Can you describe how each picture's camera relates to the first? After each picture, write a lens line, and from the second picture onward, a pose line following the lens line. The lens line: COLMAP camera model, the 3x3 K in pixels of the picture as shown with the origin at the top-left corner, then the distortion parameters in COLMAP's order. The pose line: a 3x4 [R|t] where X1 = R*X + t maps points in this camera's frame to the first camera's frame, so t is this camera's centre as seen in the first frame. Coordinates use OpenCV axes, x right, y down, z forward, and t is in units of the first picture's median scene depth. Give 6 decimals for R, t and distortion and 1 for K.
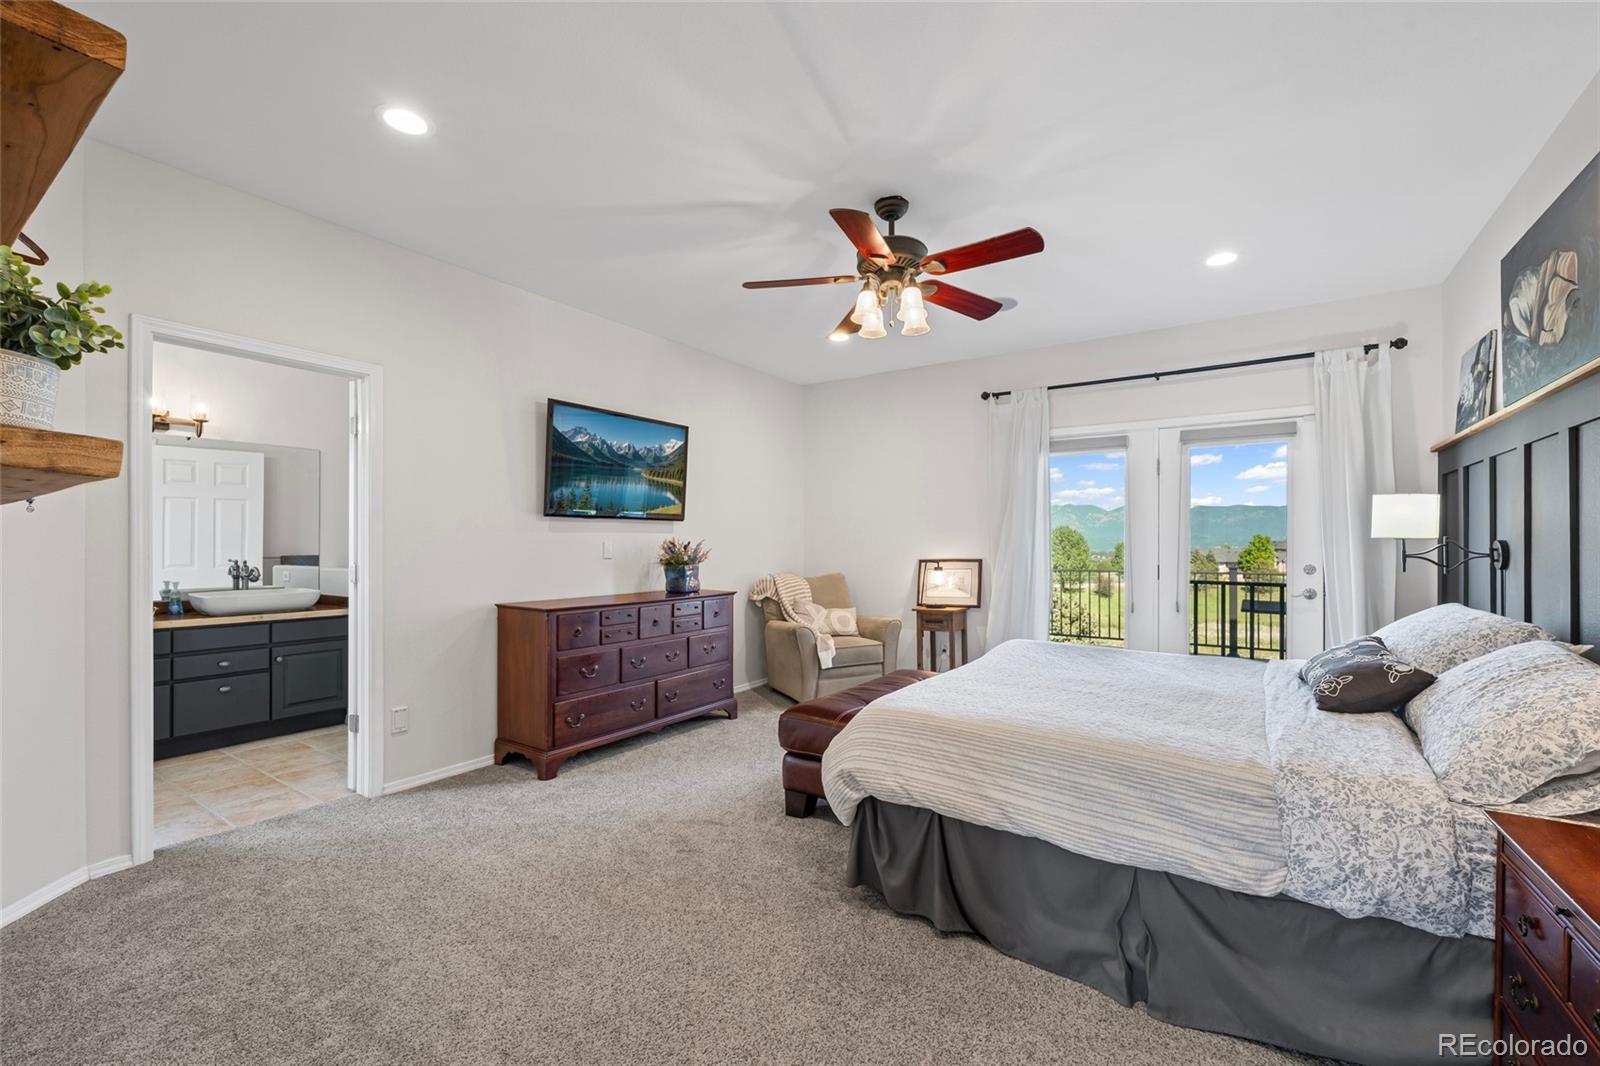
lens RADIAL K [[665.0, 0, 794.9], [0, 665.0, 543.9], [0, 0, 1]] dist [0.000507, 0.000131]
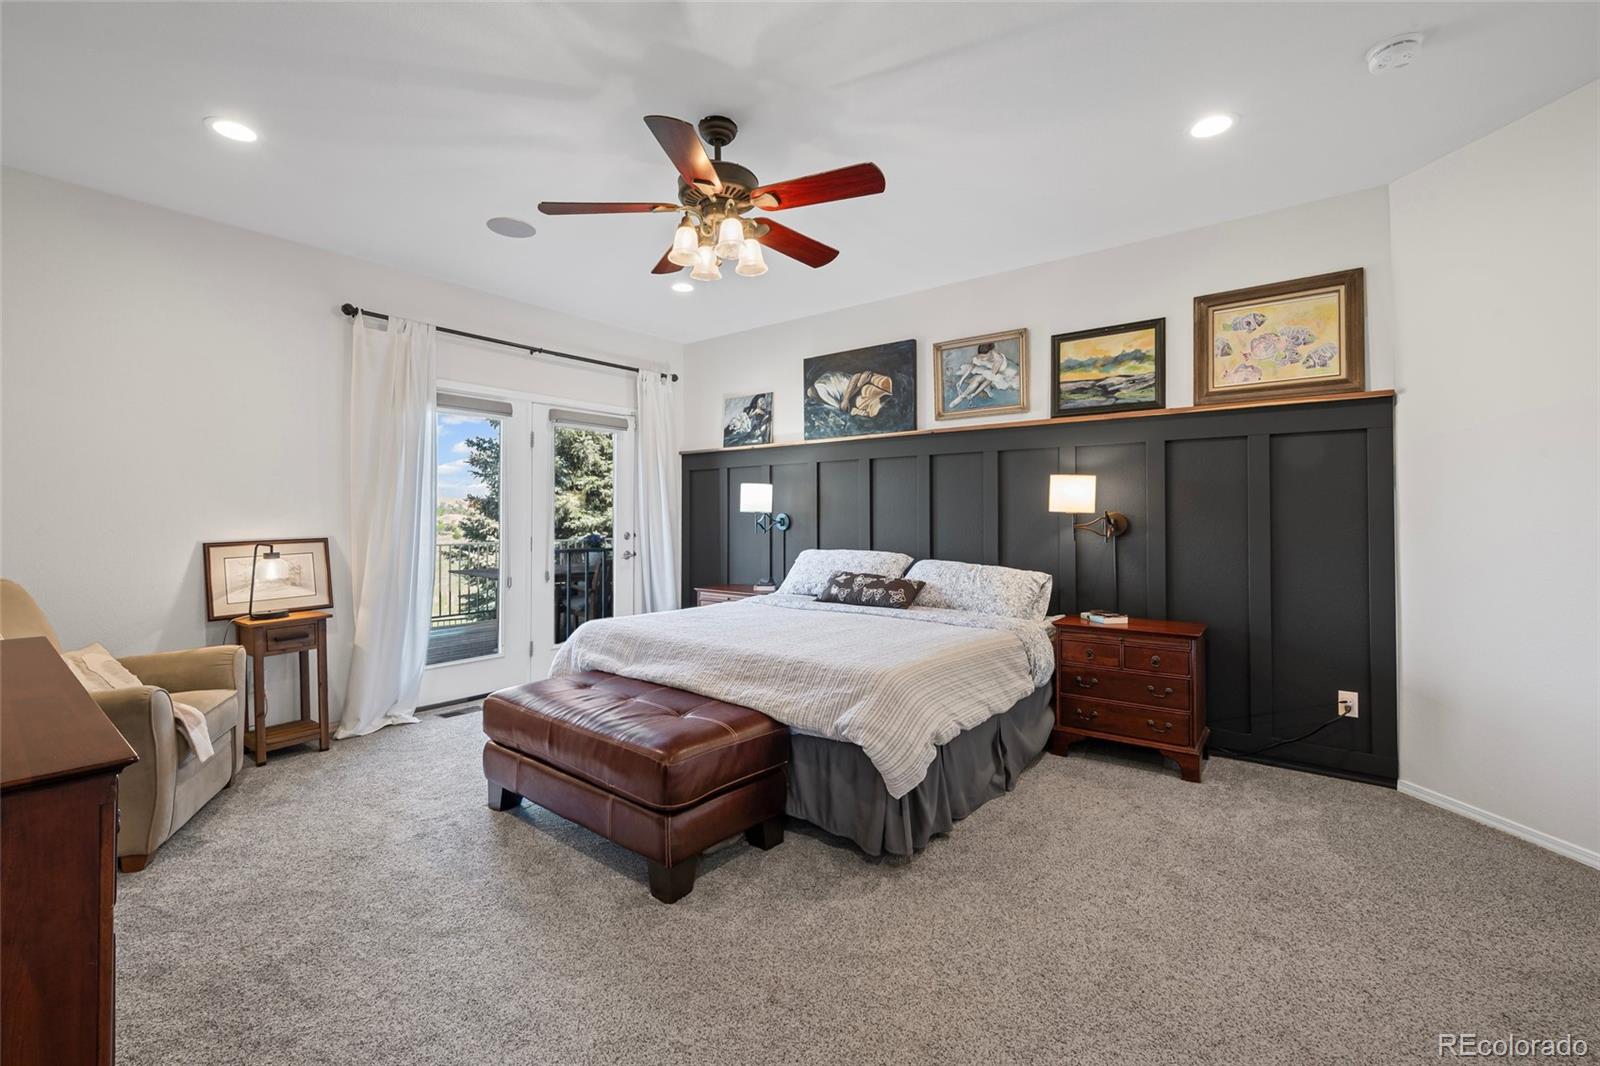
lens RADIAL K [[681.3, 0, 803.0], [0, 681.3, 508.9], [0, 0, 1]] dist [0.001174, 0.000123]
pose [[0.063013, 0.010714, 0.997955, -0.686851], [0.001402, 0.999940, -0.010824, 0.001613], [-0.998012, 0.002081, 0.062994, 0.777914]]
